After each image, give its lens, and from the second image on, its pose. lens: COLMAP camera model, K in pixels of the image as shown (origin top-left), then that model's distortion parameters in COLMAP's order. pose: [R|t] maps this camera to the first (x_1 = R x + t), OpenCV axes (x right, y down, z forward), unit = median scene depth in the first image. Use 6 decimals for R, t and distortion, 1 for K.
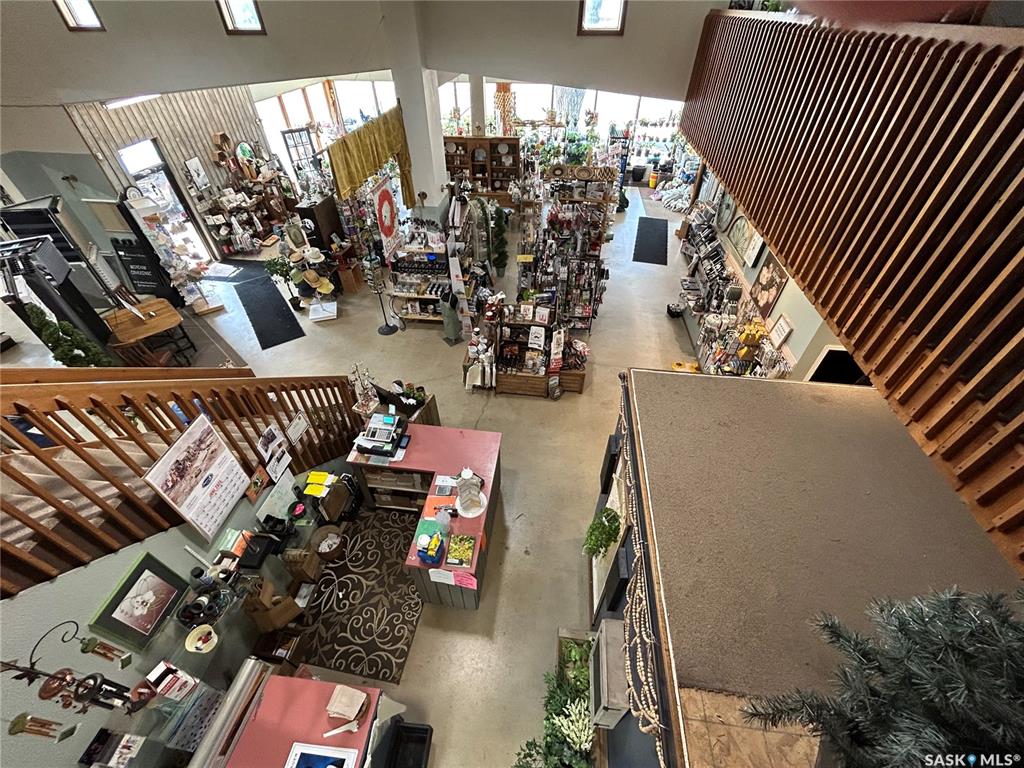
lens RADIAL K [[414.3, 0, 514.1], [0, 414.3, 383.3], [0, 0, 1]] dist [0.000467, -0.000156]
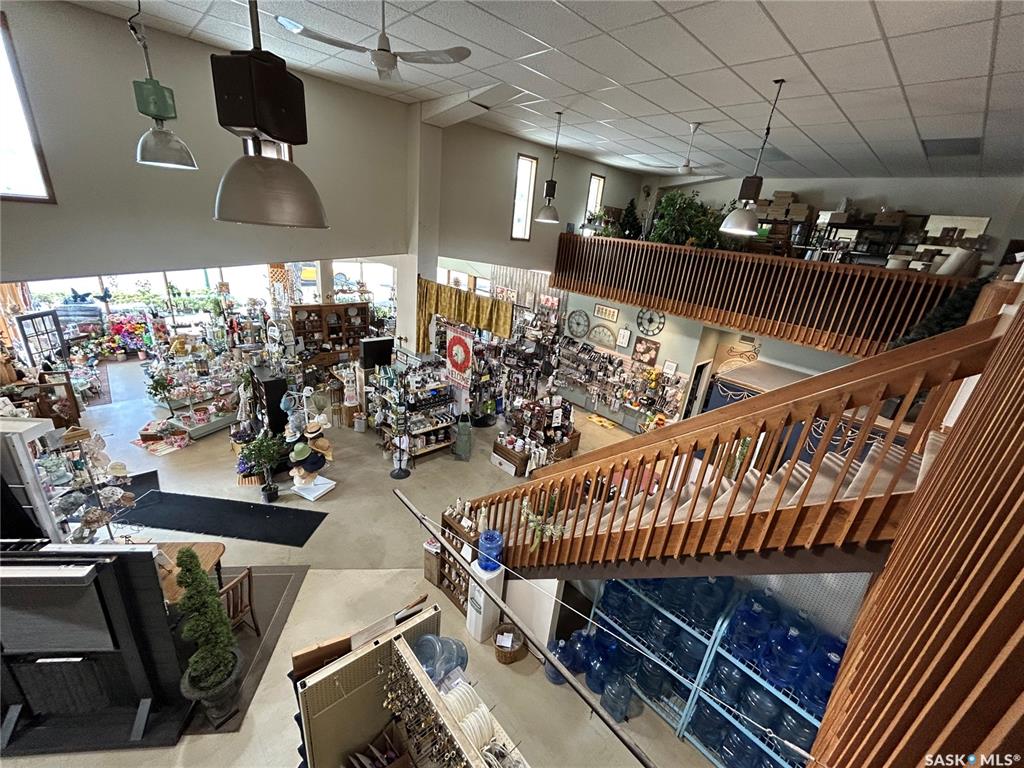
lens RADIAL K [[414.3, 0, 514.1], [0, 414.3, 383.3], [0, 0, 1]] dist [0.000467, -0.000156]
pose [[0.645362, -0.208304, 0.734927, -0.800873], [0.440197, 0.887703, -0.134944, -0.067354], [-0.624288, 0.410601, 0.664584, 0.083069]]
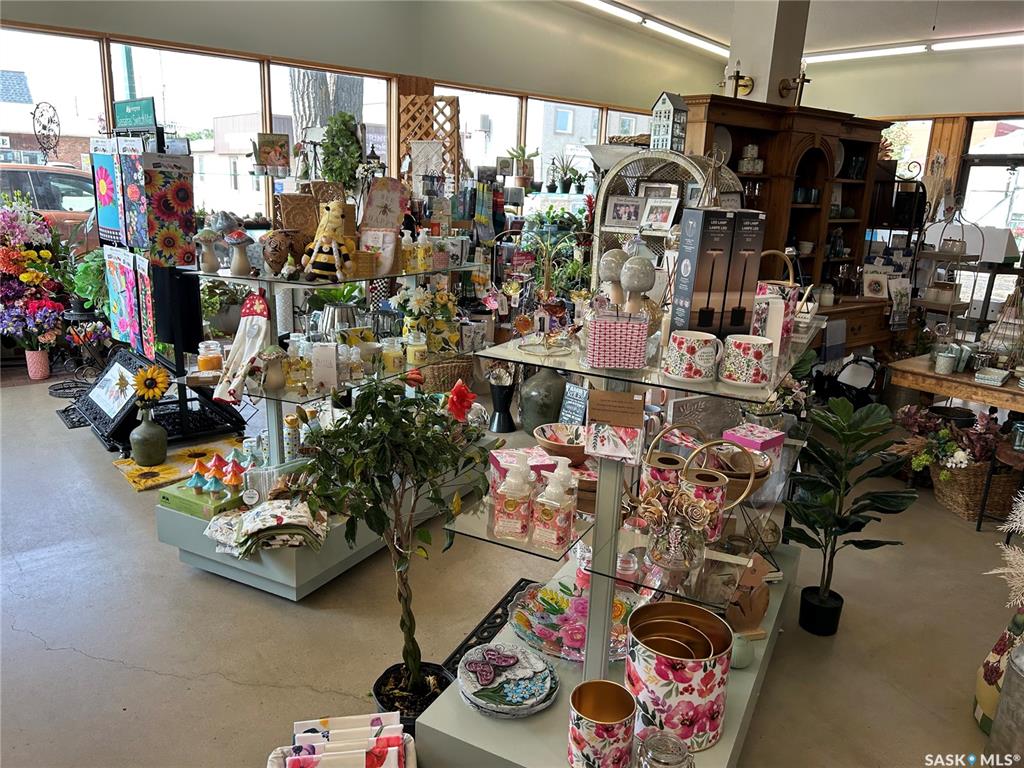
lens RADIAL K [[770.0, 0, 515.3], [0, 770.0, 386.0], [0, 0, 1]] dist [0.022191, -0.006205]
pose [[0.701688, -0.150630, 0.696380, -0.749464], [0.451672, 0.849945, -0.271268, -0.514240], [-0.551024, 0.504881, 0.664431, 1.114918]]
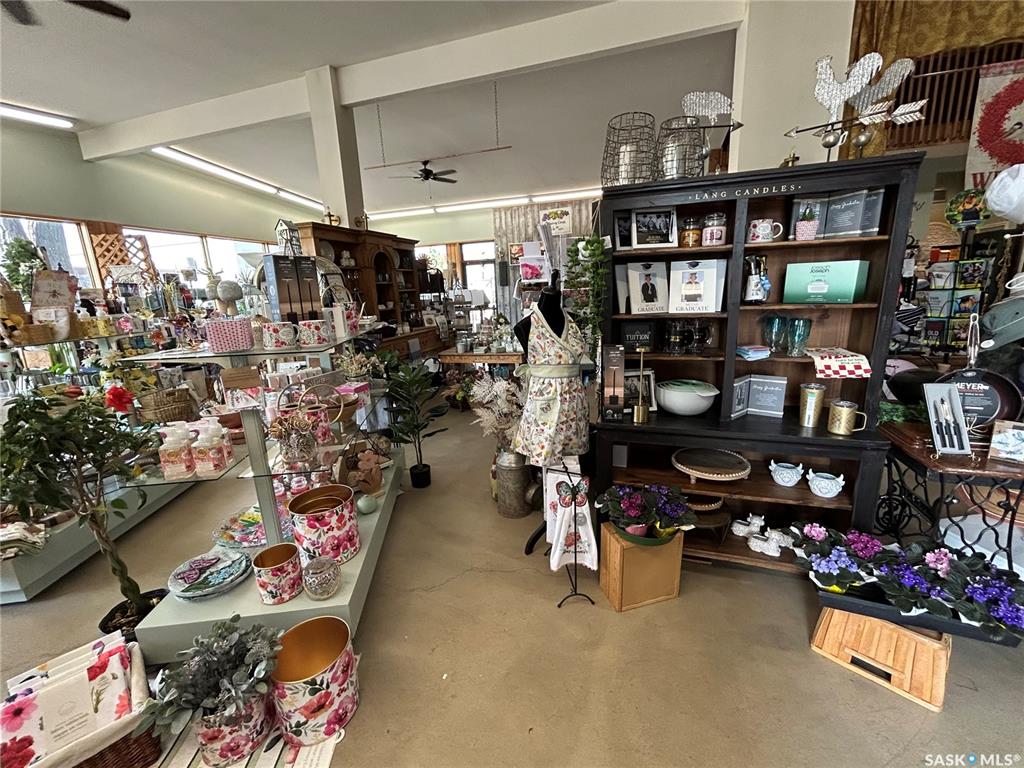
lens RADIAL K [[414.4, 0, 512.0], [0, 414.4, 384.0], [0, 0, 1]] dist [0.001530, 0.000148]
pose [[0.185920, -0.227002, 0.955983, -0.736876], [0.700717, 0.712678, 0.032953, -0.471443], [-0.688788, 0.663747, 0.291566, 1.108543]]
